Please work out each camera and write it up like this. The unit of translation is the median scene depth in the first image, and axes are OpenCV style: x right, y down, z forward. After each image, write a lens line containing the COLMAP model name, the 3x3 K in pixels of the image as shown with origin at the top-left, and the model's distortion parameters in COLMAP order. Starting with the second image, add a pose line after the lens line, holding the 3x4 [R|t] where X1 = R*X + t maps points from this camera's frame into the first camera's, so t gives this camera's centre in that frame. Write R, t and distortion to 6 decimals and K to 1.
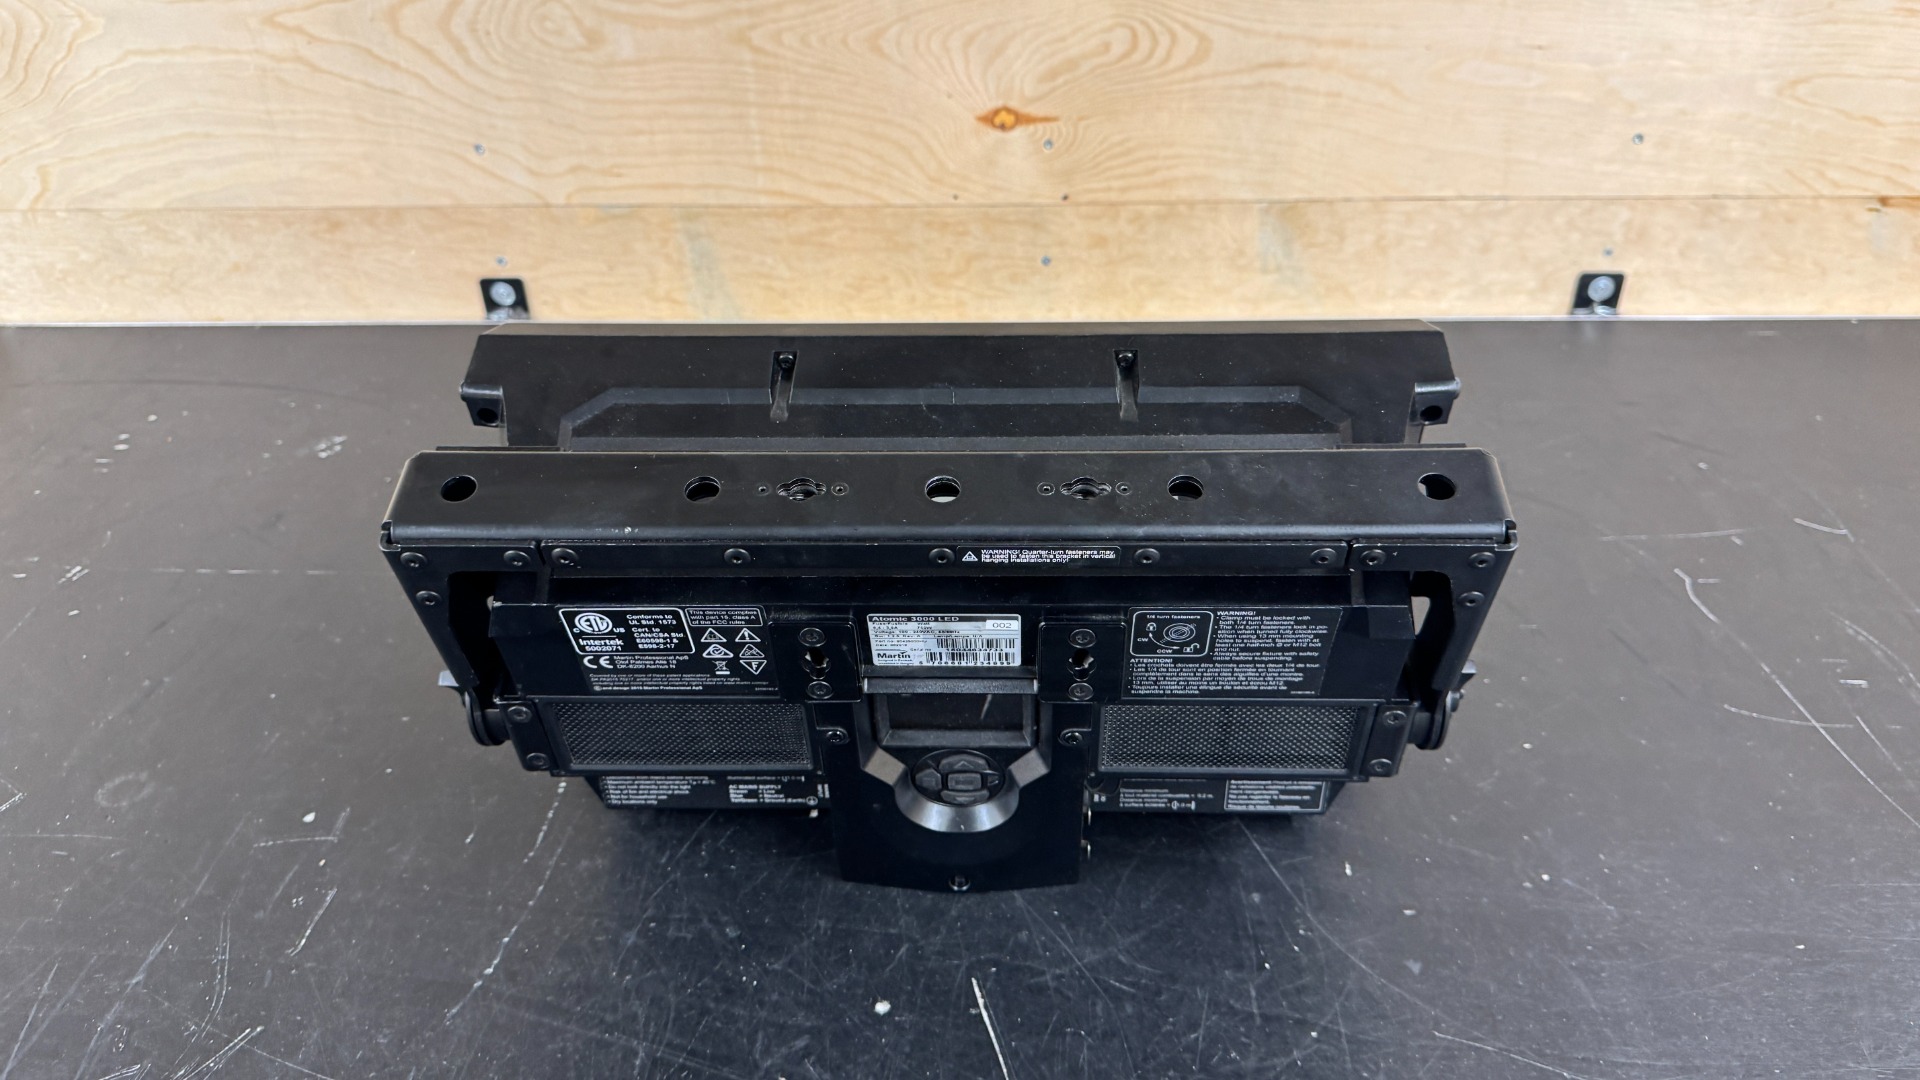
lens RADIAL K [[1442.1, 0, 962.5], [0, 1442.1, 555.5], [0, 0, 1]] dist [0.016775, -0.046839]
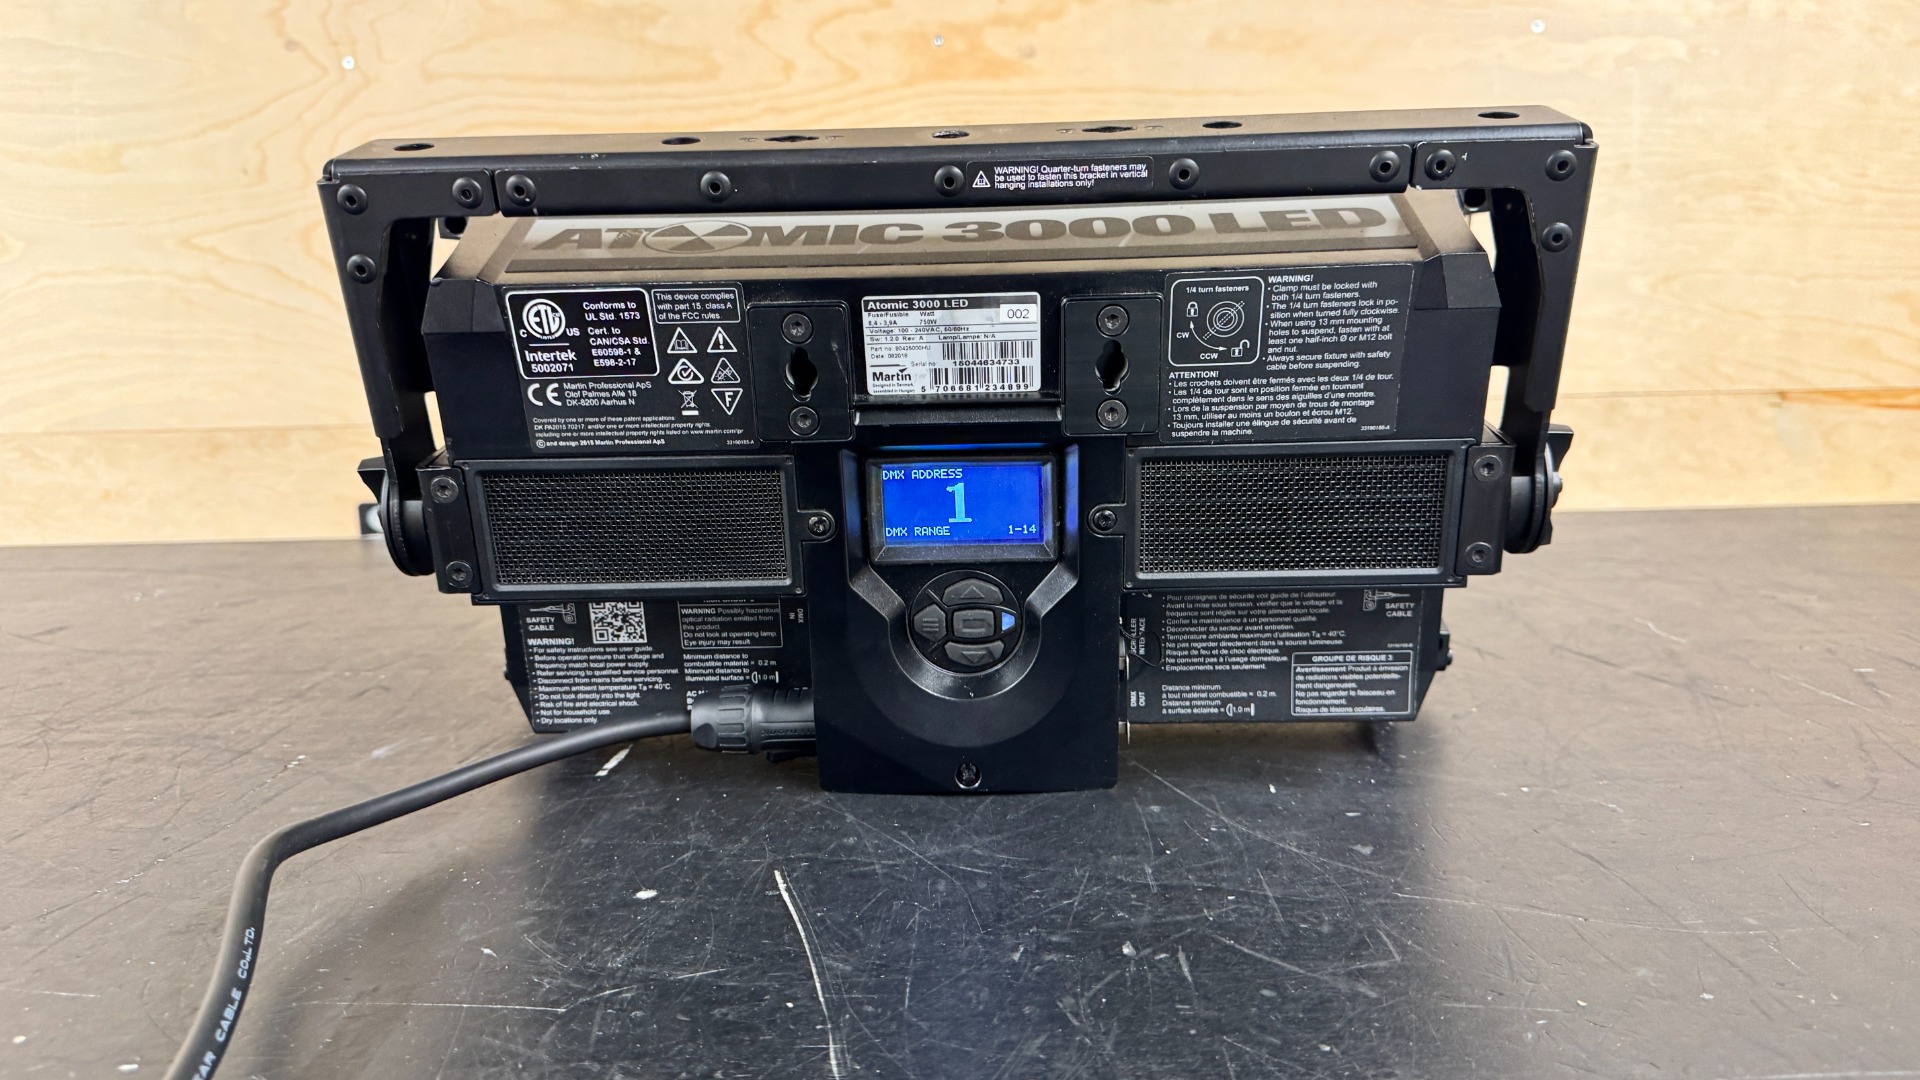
lens RADIAL K [[1442.1, 0, 962.3], [0, 1442.1, 505.8], [0, 0, 1]] dist [0.016775, -0.046839]
pose [[0.999709, -0.008989, 0.022367, 0.046969], [0.017512, 0.908452, -0.417622, 0.230787], [-0.016565, 0.417893, 0.908345, 0.130148]]
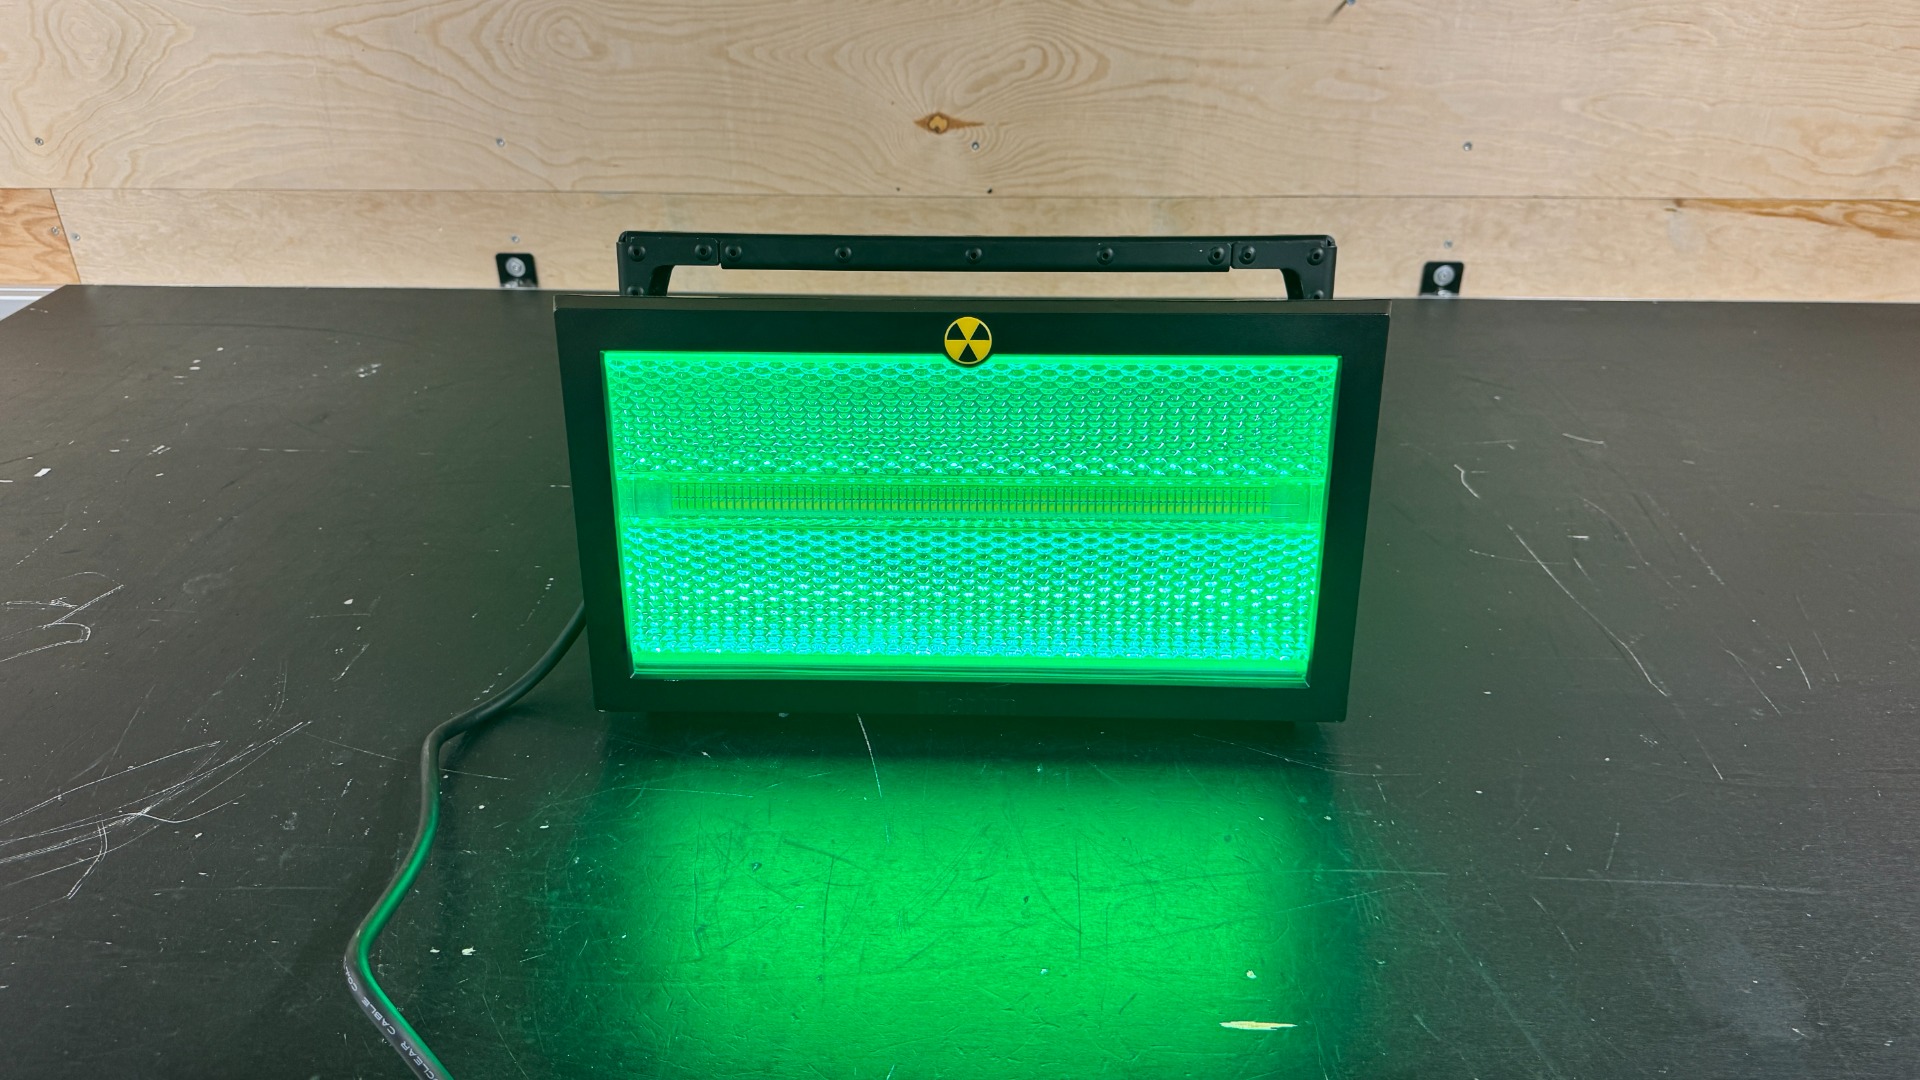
lens RADIAL K [[1442.1, 0, 956.2], [0, 1442.1, 548.9], [0, 0, 1]] dist [0.016775, -0.046839]
pose [[0.999808, 0.018371, -0.006764, 0.057640], [-0.018776, 0.997661, -0.065733, 0.127254], [0.005541, 0.065847, 0.997814, -0.170807]]
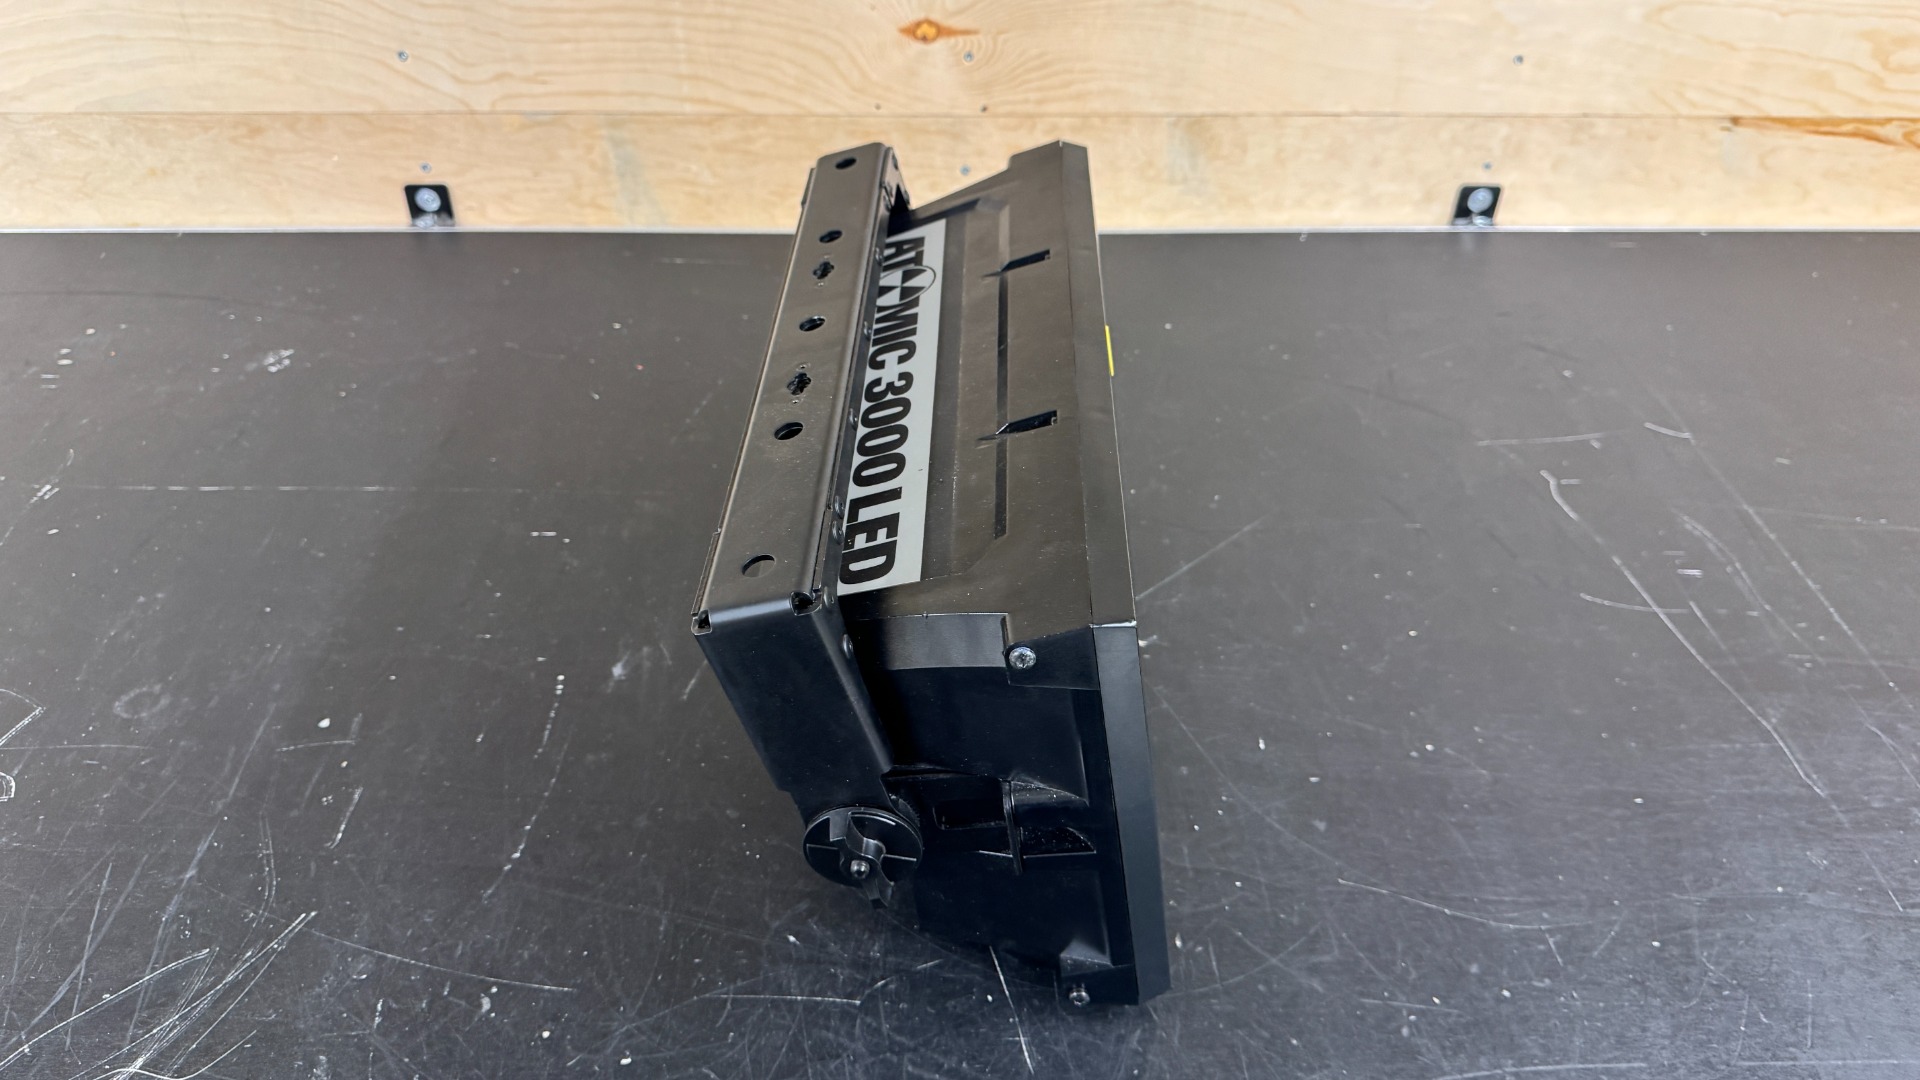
lens RADIAL K [[1442.1, 0, 955.3], [0, 1442.1, 581.3], [0, 0, 1]] dist [0.016775, -0.046839]
pose [[0.996442, -0.017578, 0.082426, -0.041359], [0.008668, 0.994197, 0.107228, -0.022406], [-0.083832, -0.106132, 0.990812, -0.063715]]
